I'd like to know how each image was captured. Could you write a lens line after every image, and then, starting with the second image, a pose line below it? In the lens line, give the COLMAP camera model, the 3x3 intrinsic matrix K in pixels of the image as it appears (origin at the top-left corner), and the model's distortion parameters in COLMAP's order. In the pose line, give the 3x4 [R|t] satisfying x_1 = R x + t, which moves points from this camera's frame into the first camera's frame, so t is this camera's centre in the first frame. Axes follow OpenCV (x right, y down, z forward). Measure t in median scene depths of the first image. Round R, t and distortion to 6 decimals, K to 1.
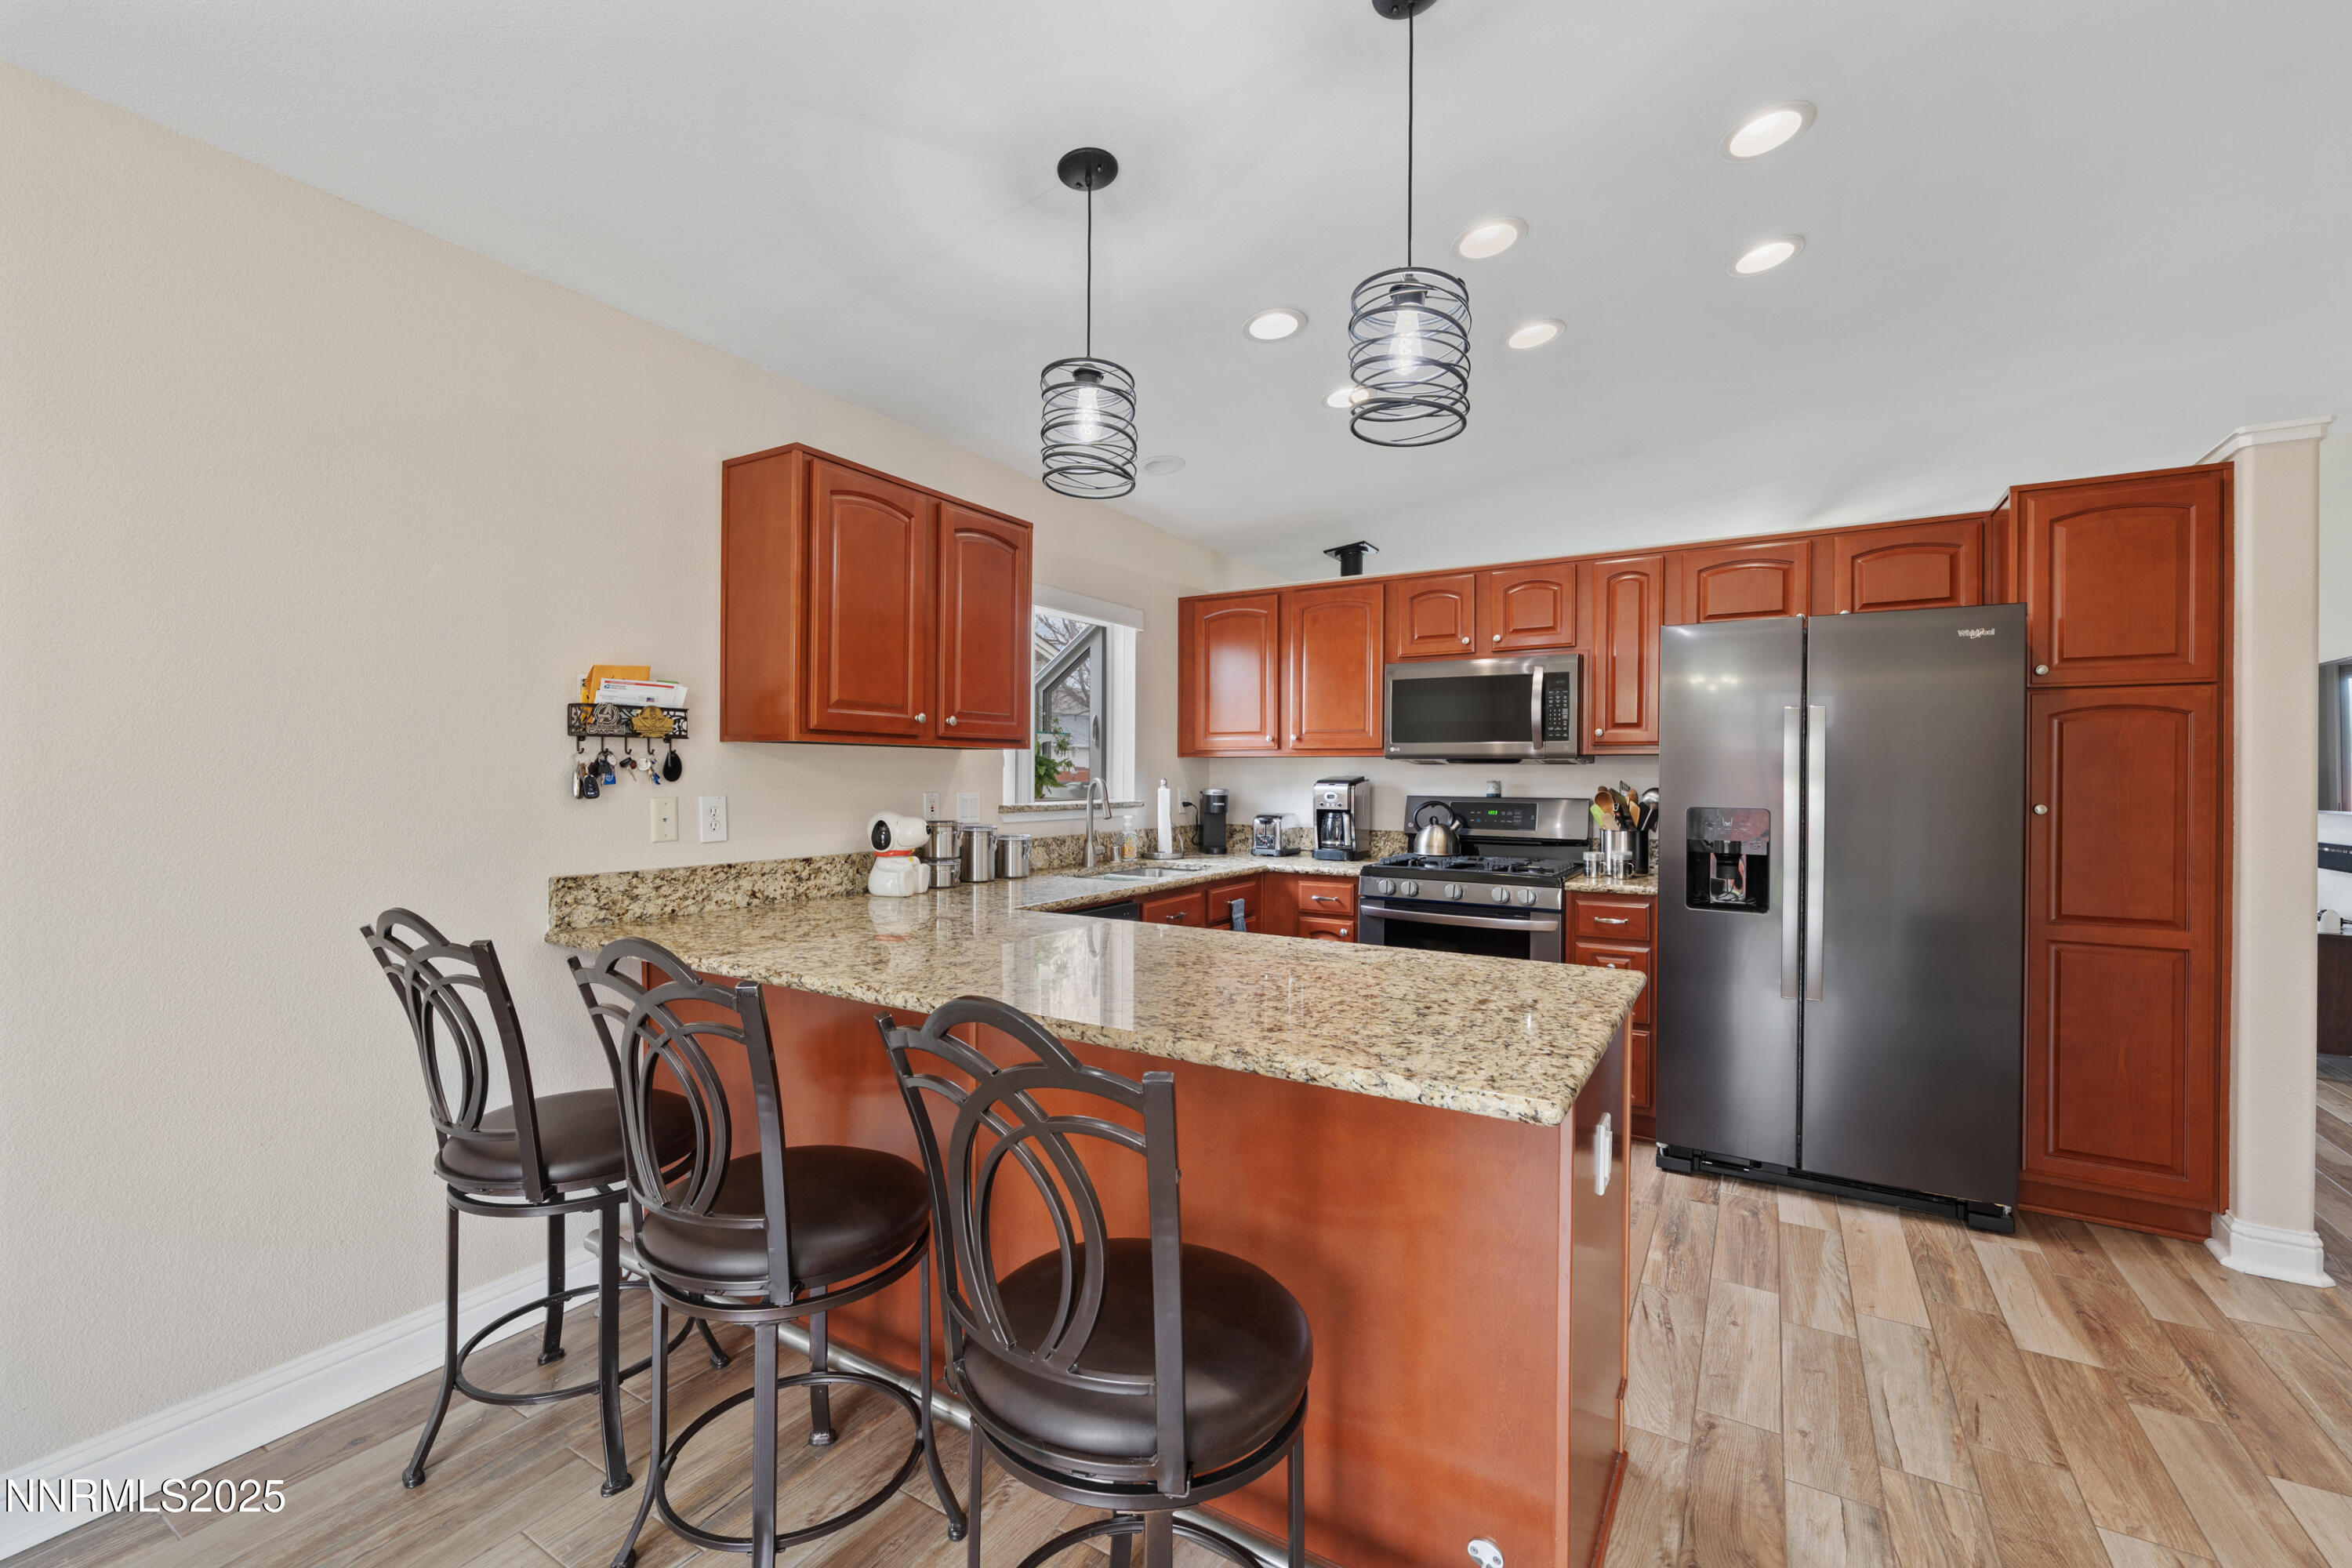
lens RADIAL K [[984.2, 0, 1173.8], [0, 984.2, 778.6], [0, 0, 1]] dist [0.001948, -0.000013]
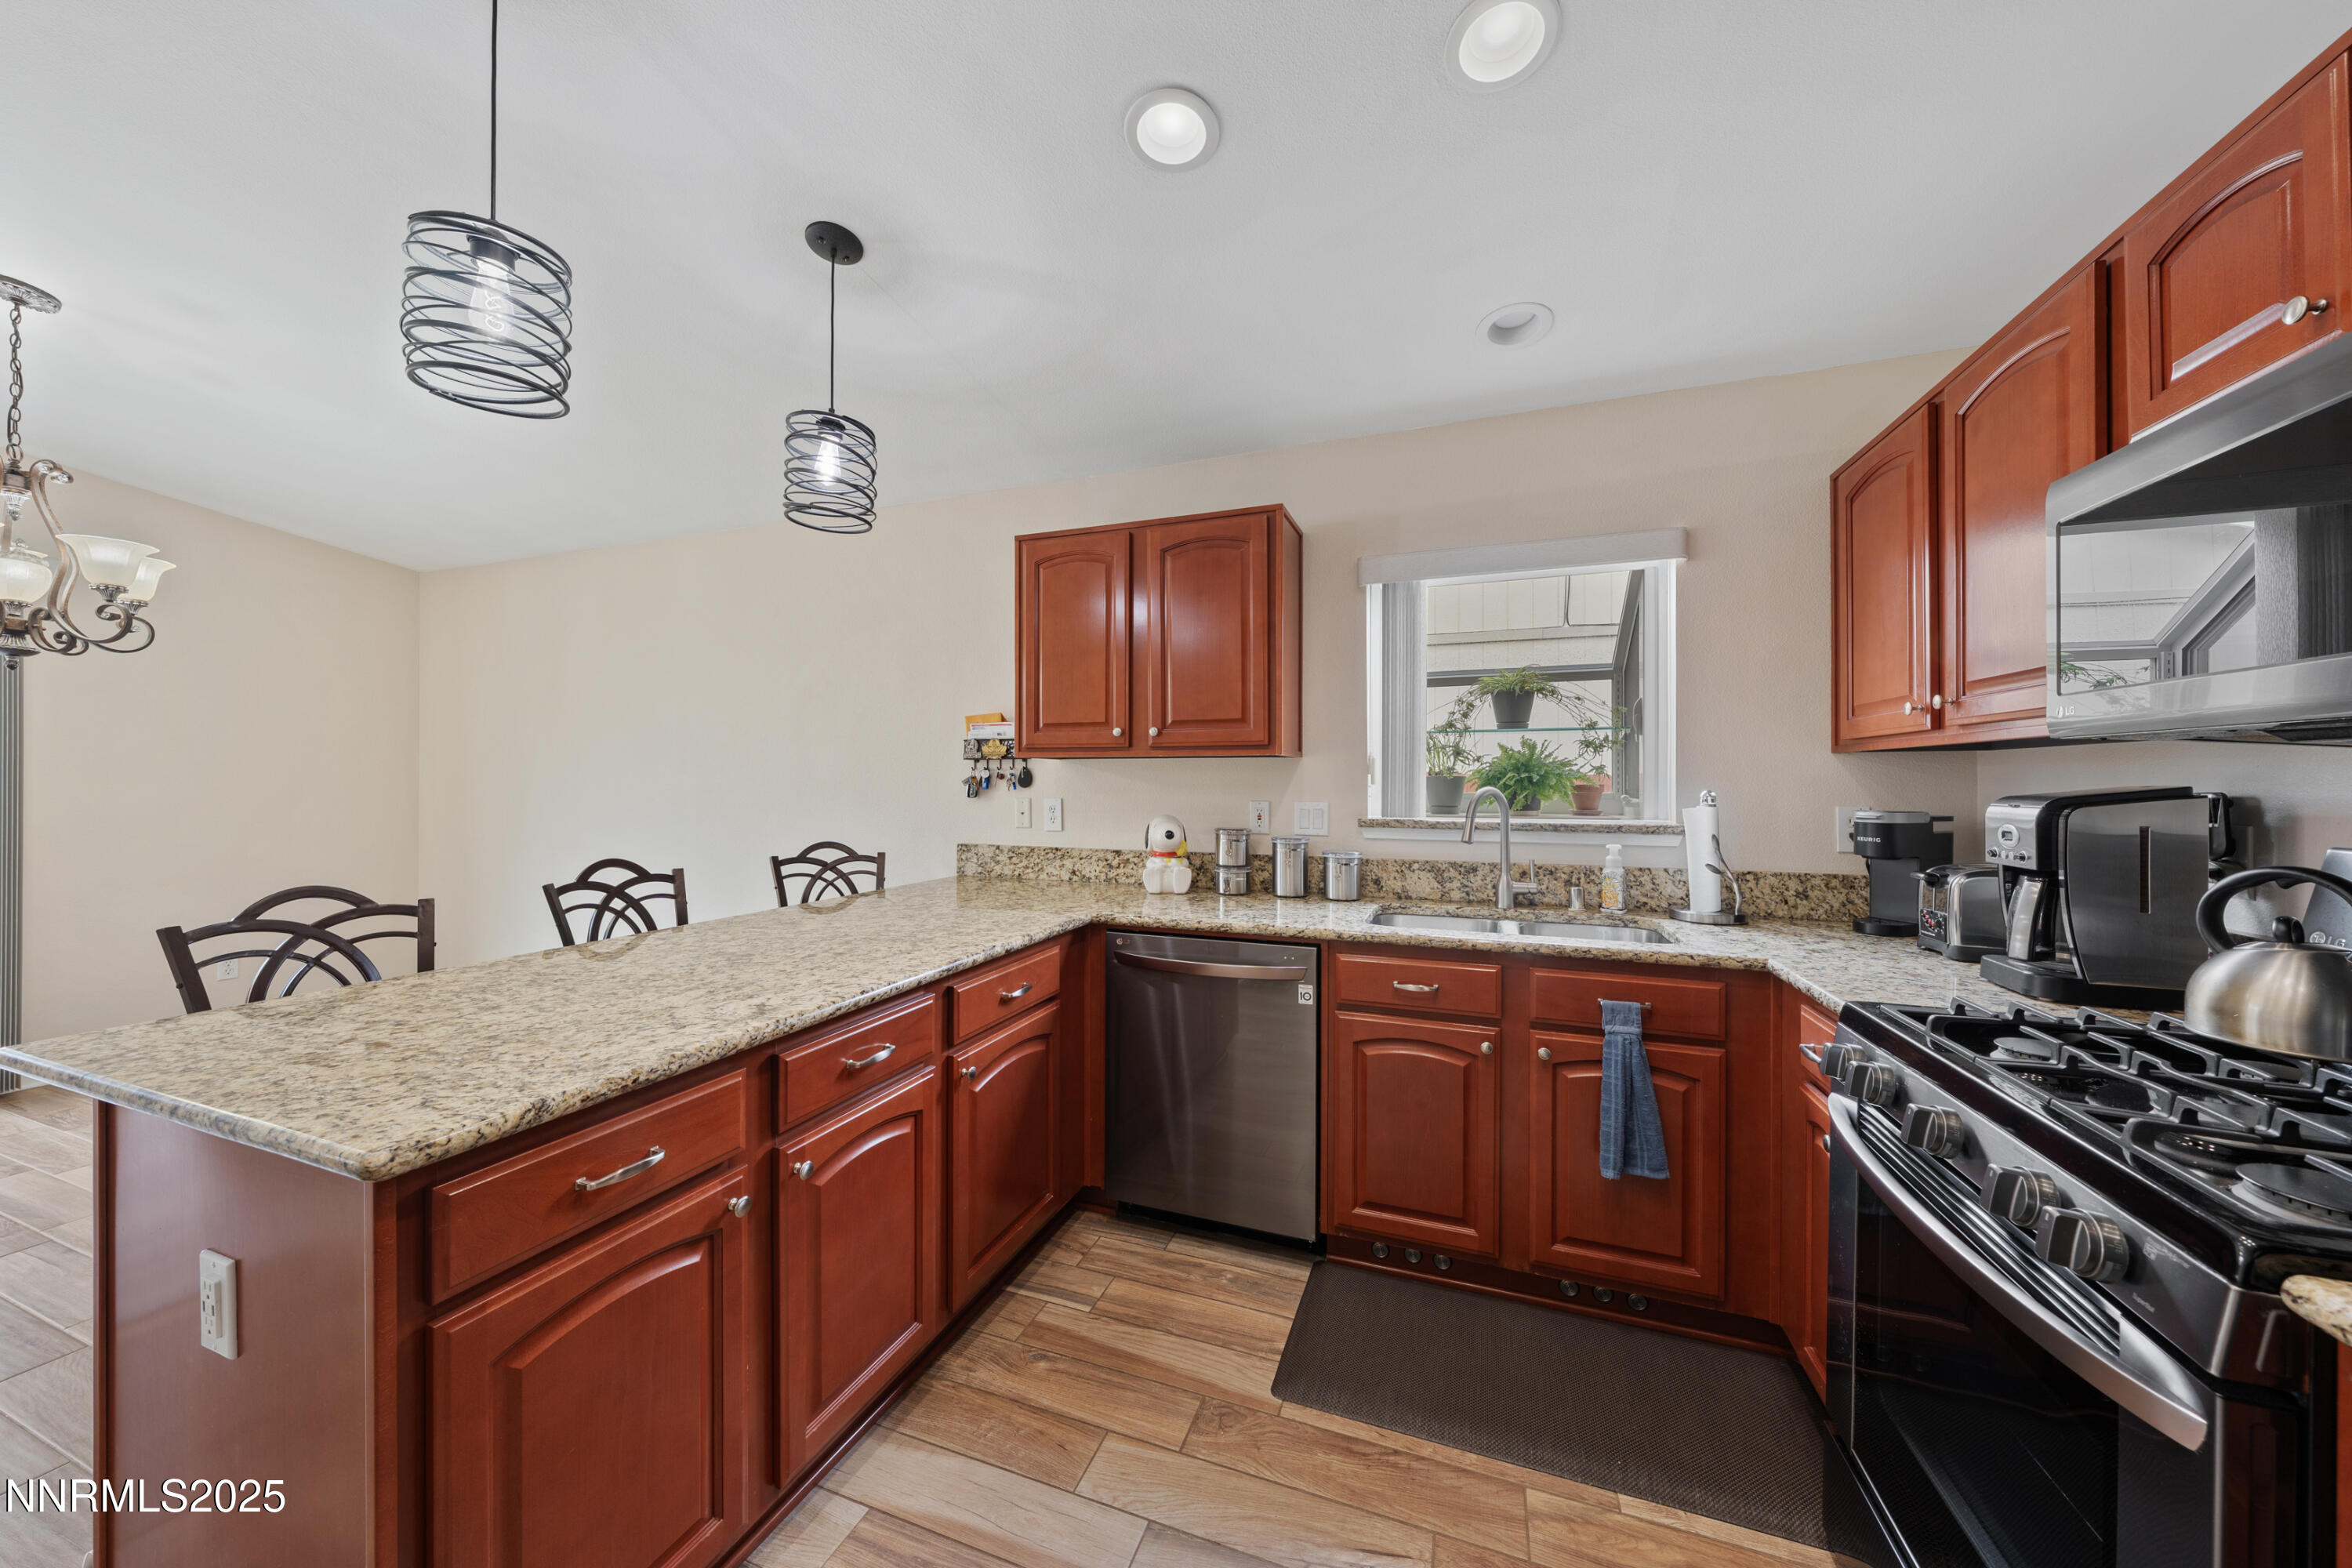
lens RADIAL K [[800.6, 0, 1172.8], [0, 800.6, 779.3], [0, 0, 1]] dist [-0.003378, -0.000134]
pose [[0.186588, -0.007740, -0.982408, 0.626530], [-0.006494, 0.999937, -0.009112, -0.000170], [0.982417, 0.008080, 0.186526, 0.868347]]
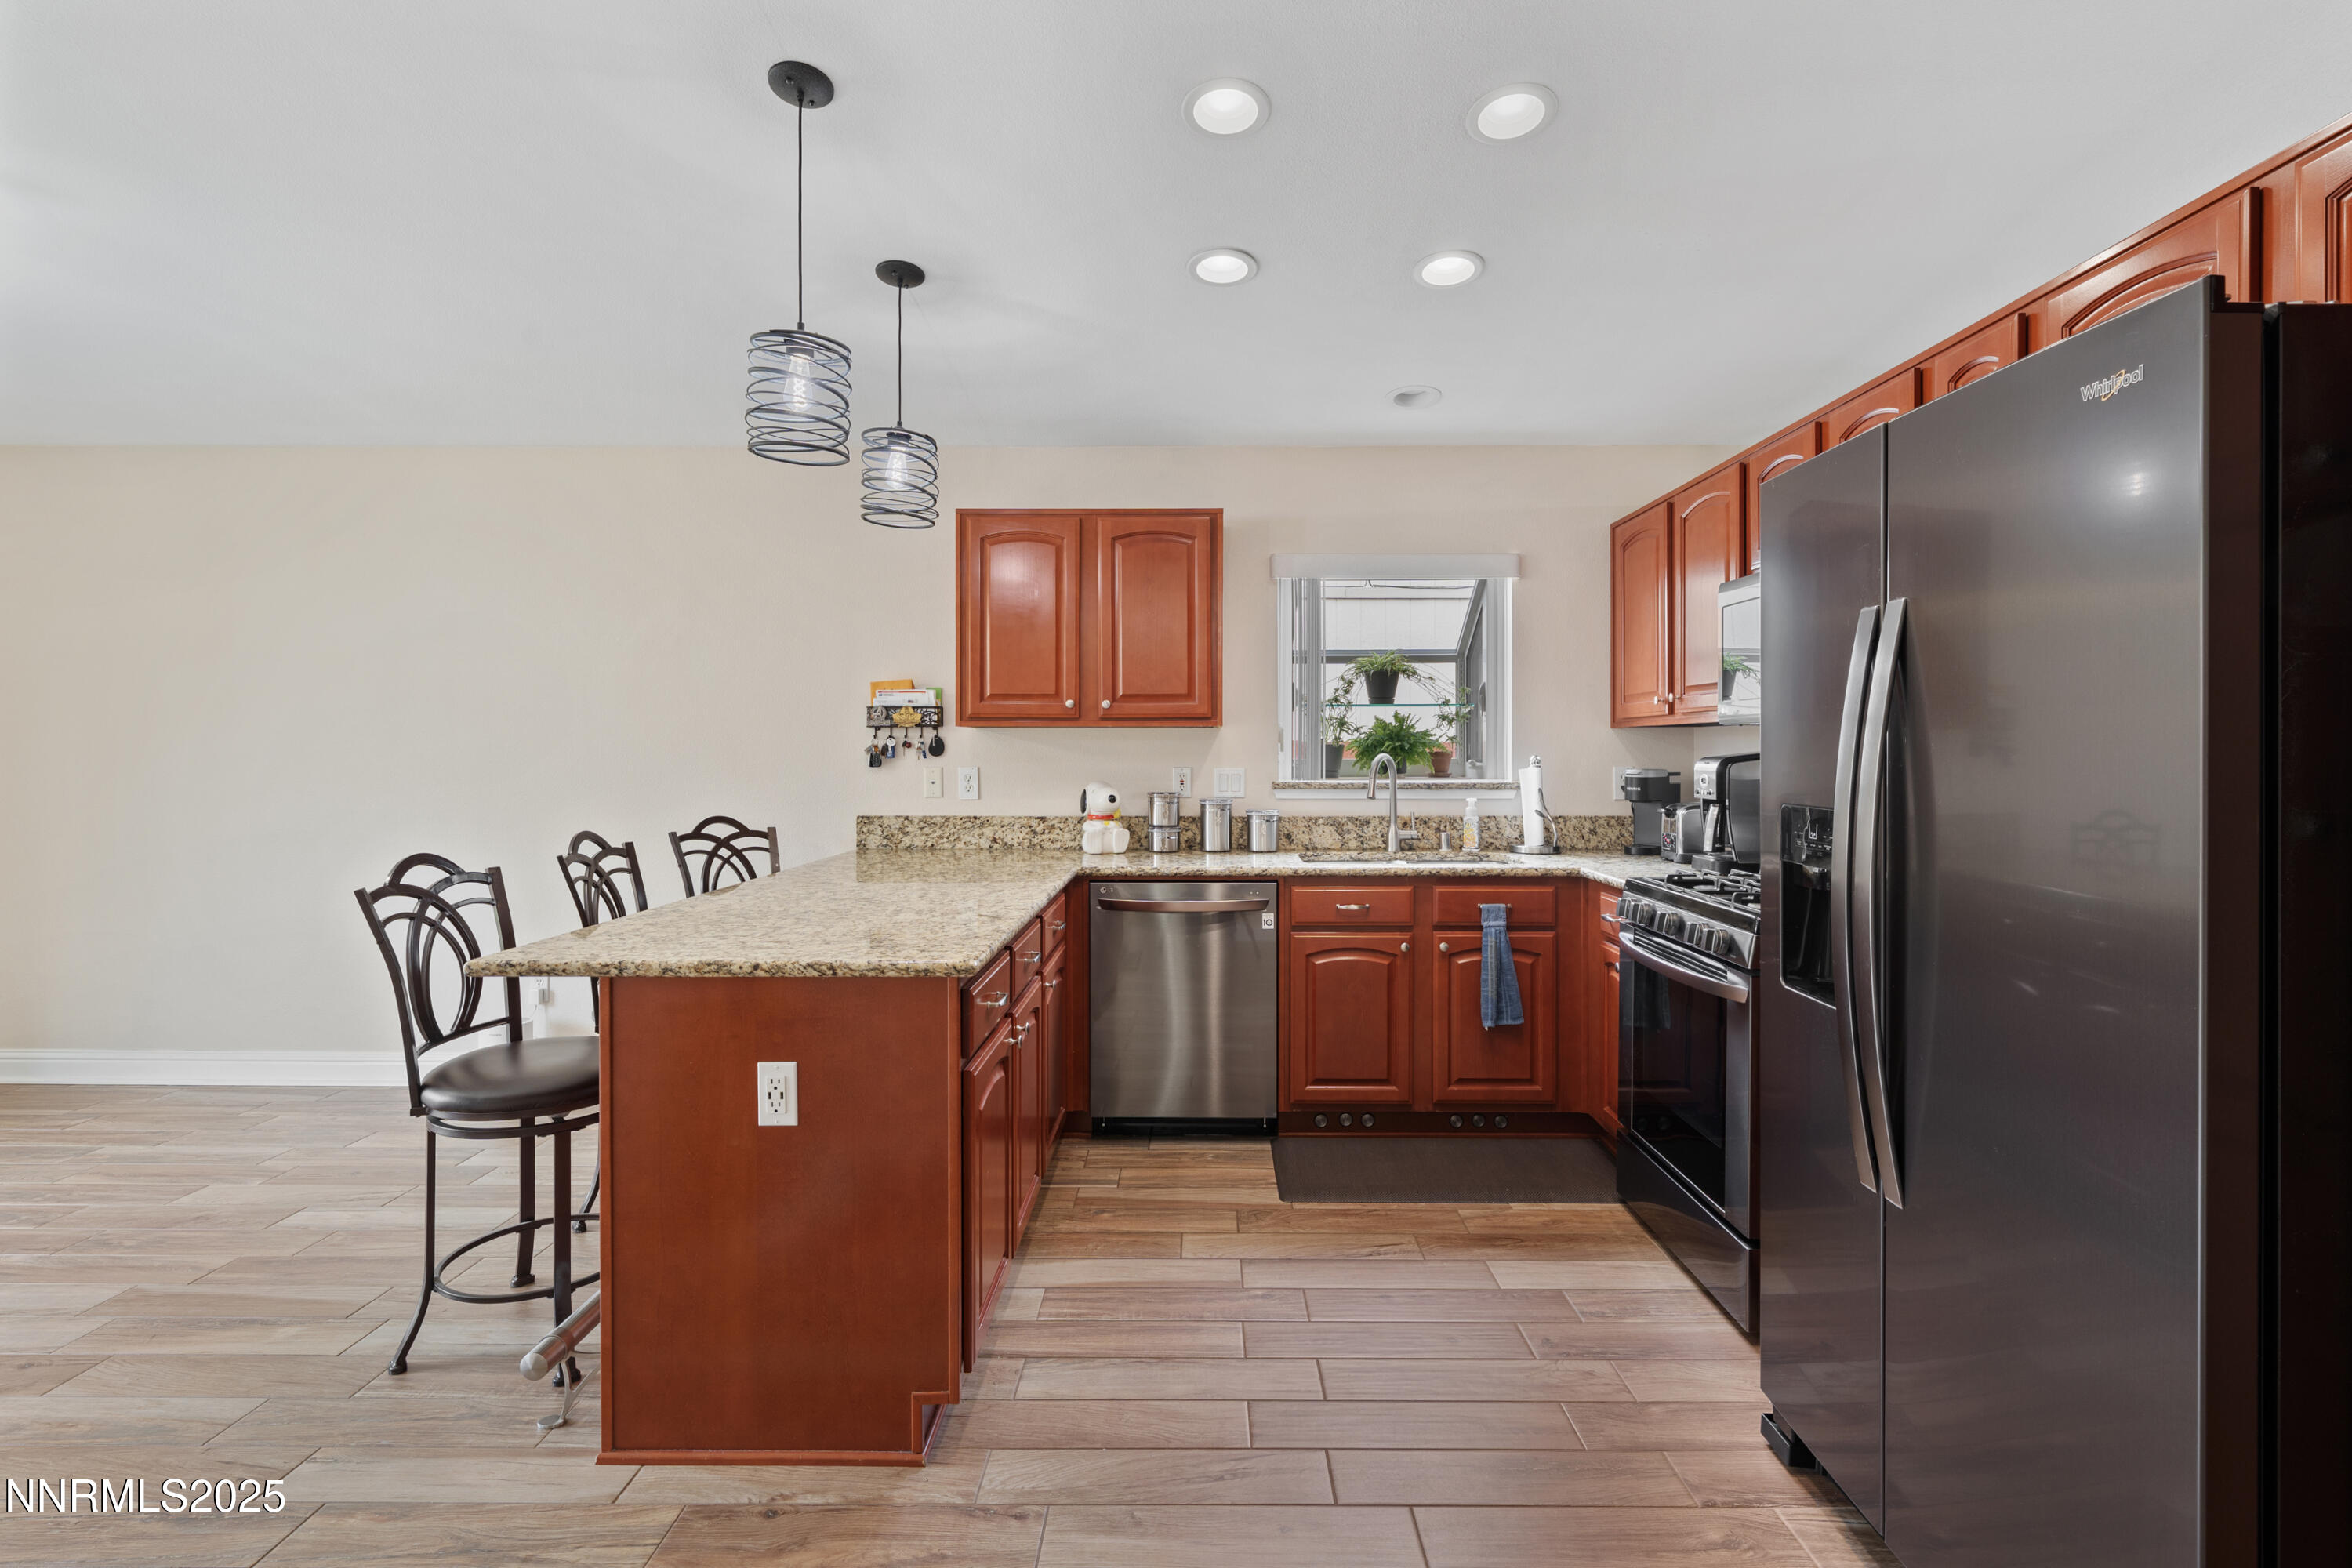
lens RADIAL K [[1110.0, 0, 1193.7], [0, 1110.0, 754.5], [0, 0, 1]] dist [0.001651, -0.000456]
pose [[0.514289, -0.002366, -0.857614, 0.953563], [-0.001554, 0.999992, -0.003690, 0.004899], [0.857616, 0.003230, 0.514281, 0.421978]]
